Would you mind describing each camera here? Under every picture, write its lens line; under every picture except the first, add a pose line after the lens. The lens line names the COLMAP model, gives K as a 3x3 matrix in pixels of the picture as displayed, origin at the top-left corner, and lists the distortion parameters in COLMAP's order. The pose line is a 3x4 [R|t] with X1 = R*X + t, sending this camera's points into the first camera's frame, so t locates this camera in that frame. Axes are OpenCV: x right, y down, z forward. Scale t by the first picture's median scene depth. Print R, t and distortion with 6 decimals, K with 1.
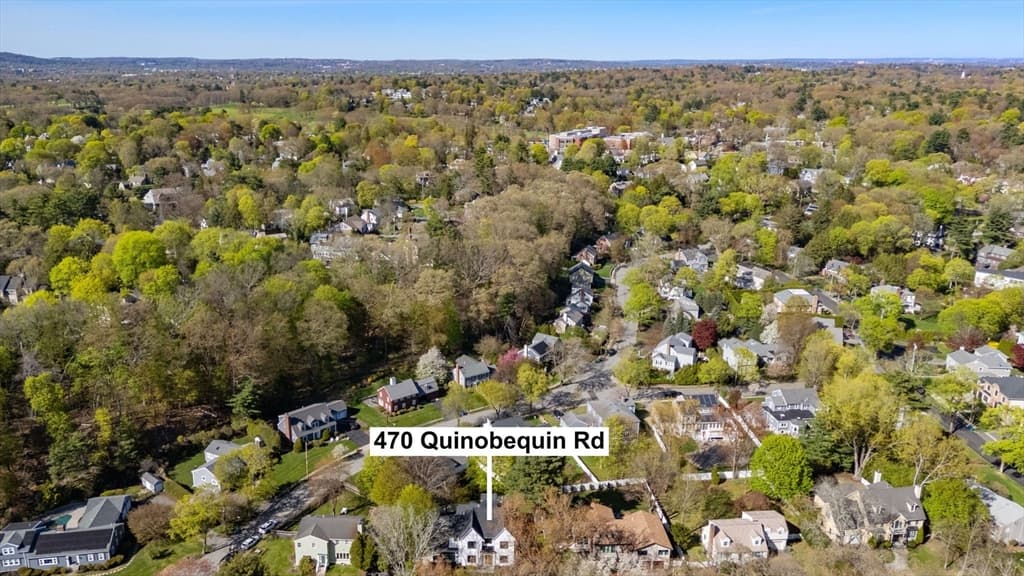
lens RADIAL K [[811.9, 0, 512.0], [0, 811.9, 288.0], [0, 0, 1]] dist [0.103897, -0.113737]
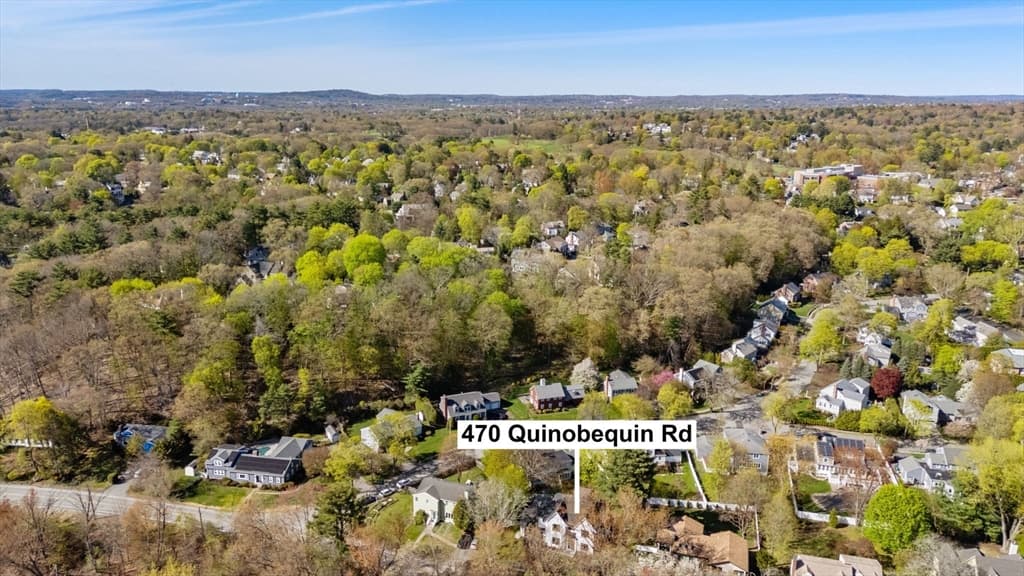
lens RADIAL K [[811.9, 0, 512.0], [0, 811.9, 288.0], [0, 0, 1]] dist [0.103897, -0.113737]
pose [[0.934917, 0.087923, -0.343803, 0.162217], [-0.101795, 0.994552, -0.022470, 0.013921], [0.339954, 0.056005, 0.938773, -0.052334]]
